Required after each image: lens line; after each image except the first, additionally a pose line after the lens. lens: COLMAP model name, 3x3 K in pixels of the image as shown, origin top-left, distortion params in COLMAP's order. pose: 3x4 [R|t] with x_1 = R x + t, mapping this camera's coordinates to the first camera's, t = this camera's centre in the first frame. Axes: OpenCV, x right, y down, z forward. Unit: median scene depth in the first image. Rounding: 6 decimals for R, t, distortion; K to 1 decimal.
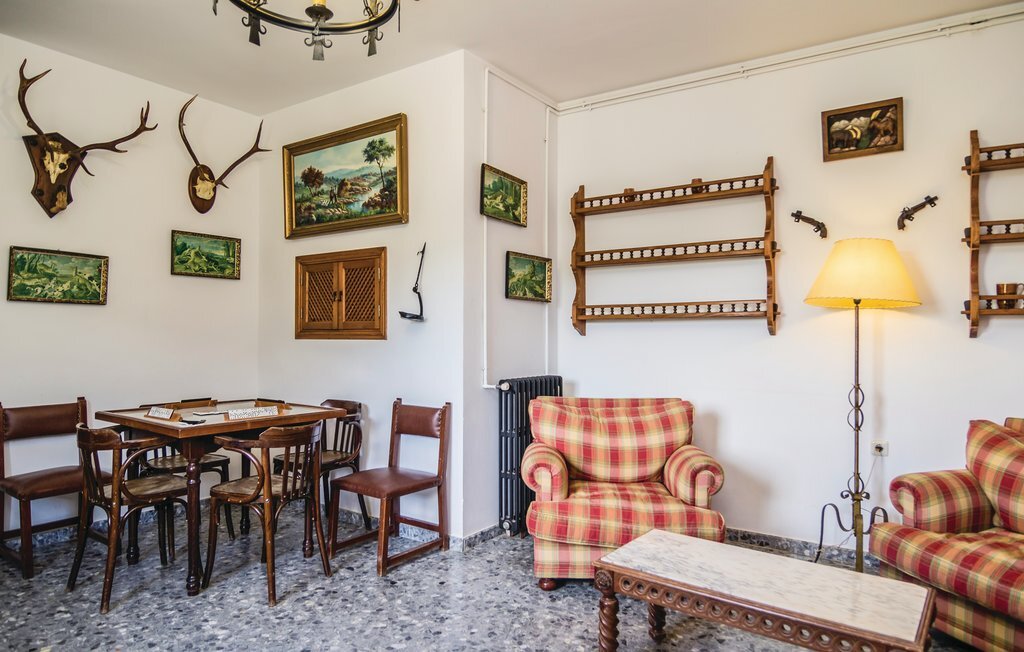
lens RADIAL K [[644.0, 0, 516.7], [0, 644.0, 328.2], [0, 0, 1]] dist [-0.008219, 0.001350]
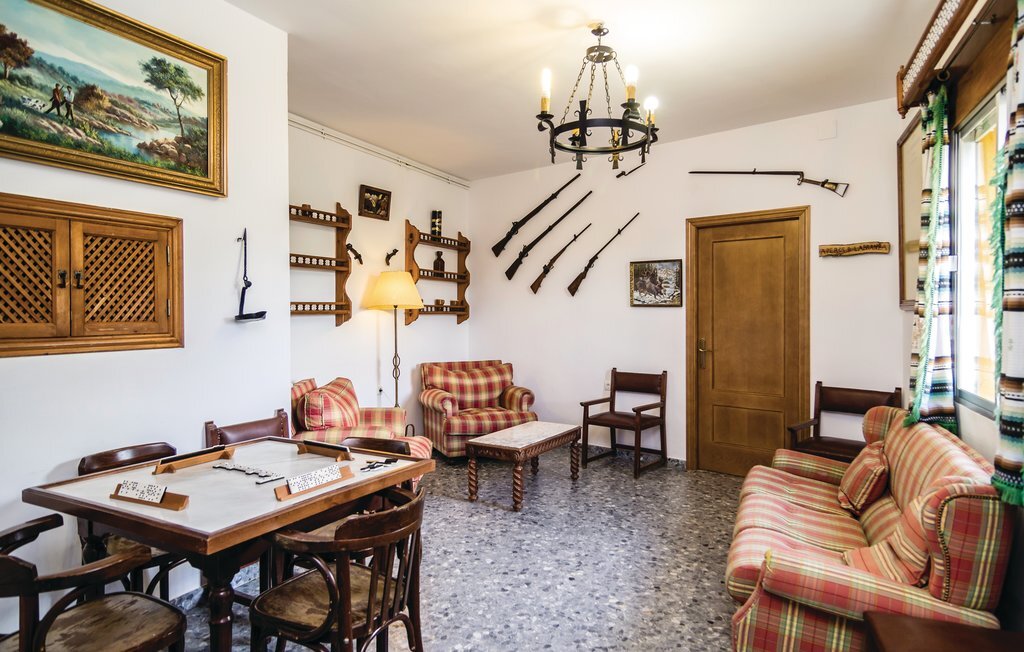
lens RADIAL K [[644.0, 0, 516.3], [0, 644.0, 322.1], [0, 0, 1]] dist [-0.008219, 0.001350]
pose [[-0.160379, -0.024569, 0.986750, -0.990585], [-0.017882, 0.999598, 0.021982, -0.033378], [-0.986894, -0.014120, -0.160754, 0.750437]]
